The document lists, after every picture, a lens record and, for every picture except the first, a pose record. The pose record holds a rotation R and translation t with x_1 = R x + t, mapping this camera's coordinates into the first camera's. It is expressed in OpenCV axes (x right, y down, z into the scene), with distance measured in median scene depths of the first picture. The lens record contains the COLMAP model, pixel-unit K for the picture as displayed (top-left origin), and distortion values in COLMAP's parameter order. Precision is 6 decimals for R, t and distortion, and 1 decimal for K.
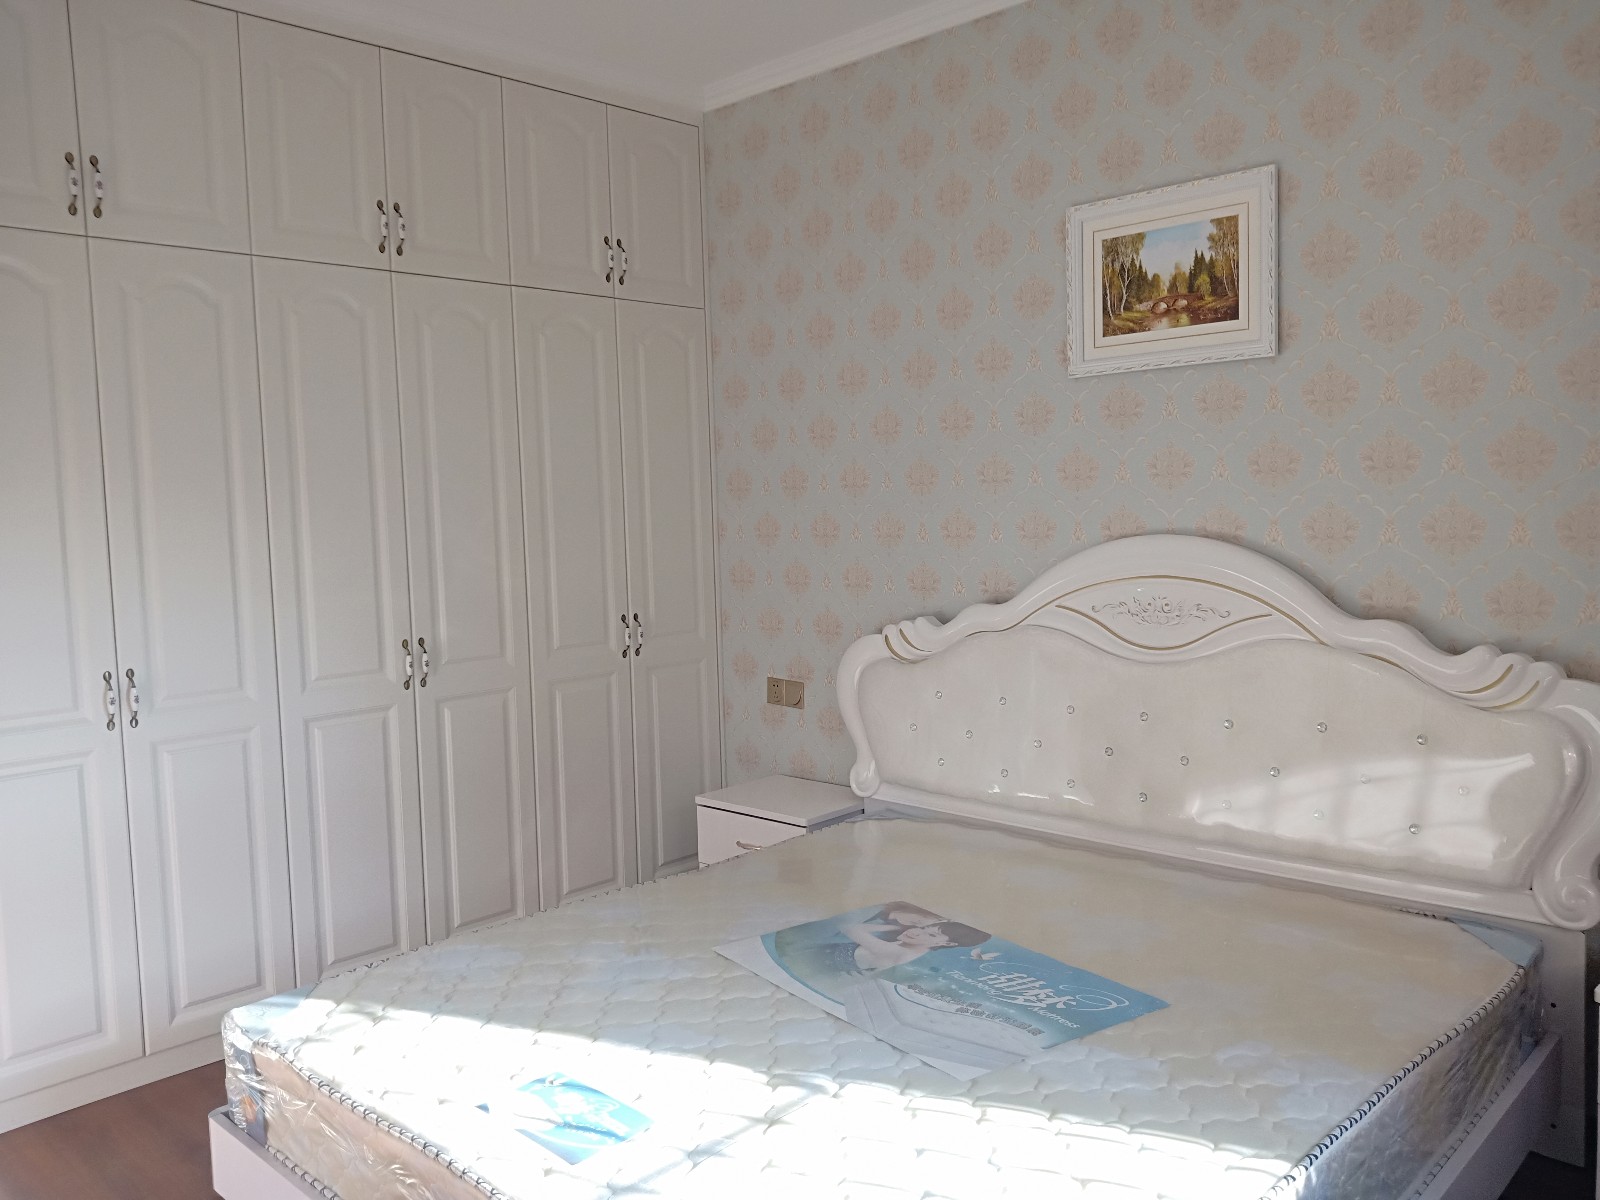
lens RADIAL K [[1277.5, 0, 794.8], [0, 1277.5, 603.6], [0, 0, 1]] dist [0.048817, -0.087406]
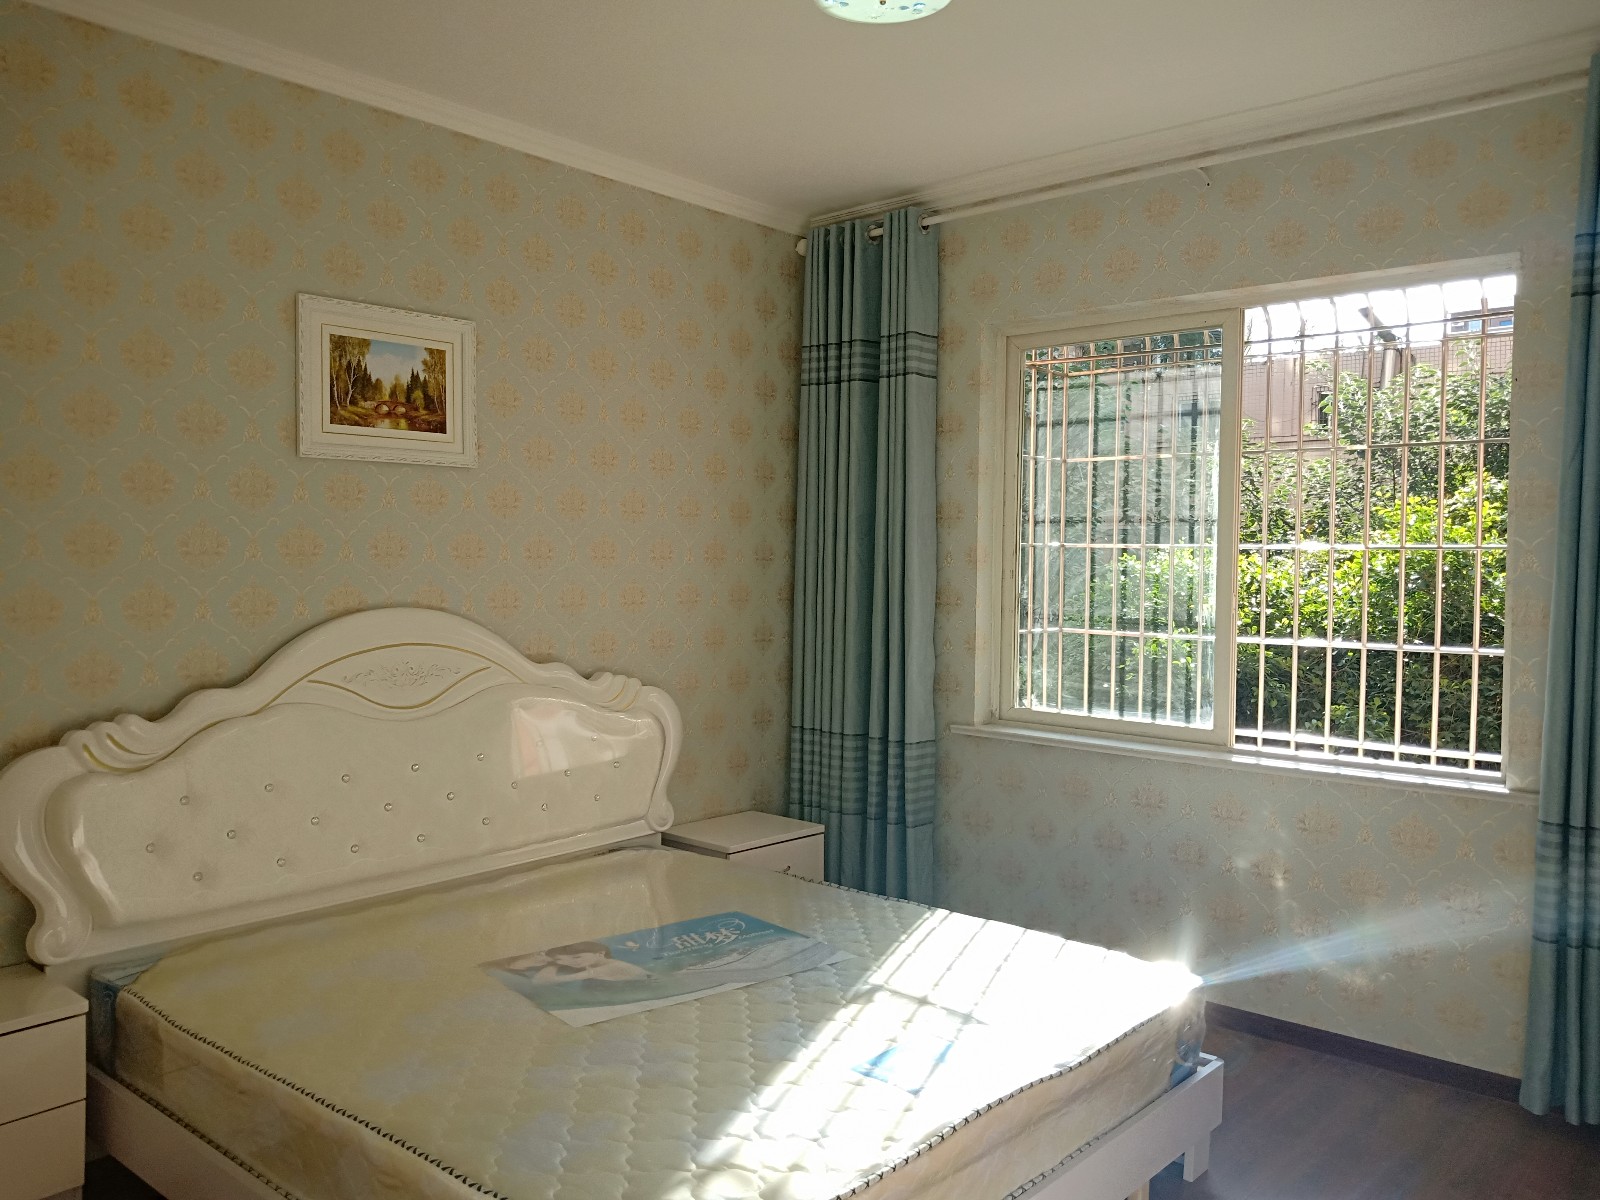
lens RADIAL K [[1277.5, 0, 795.9], [0, 1277.5, 599.1], [0, 0, 1]] dist [0.048817, -0.087406]
pose [[-0.058501, -0.006638, 0.998265, -0.887177], [0.078095, 0.996883, 0.011206, -0.047508], [-0.995228, 0.078616, -0.057800, 0.724571]]
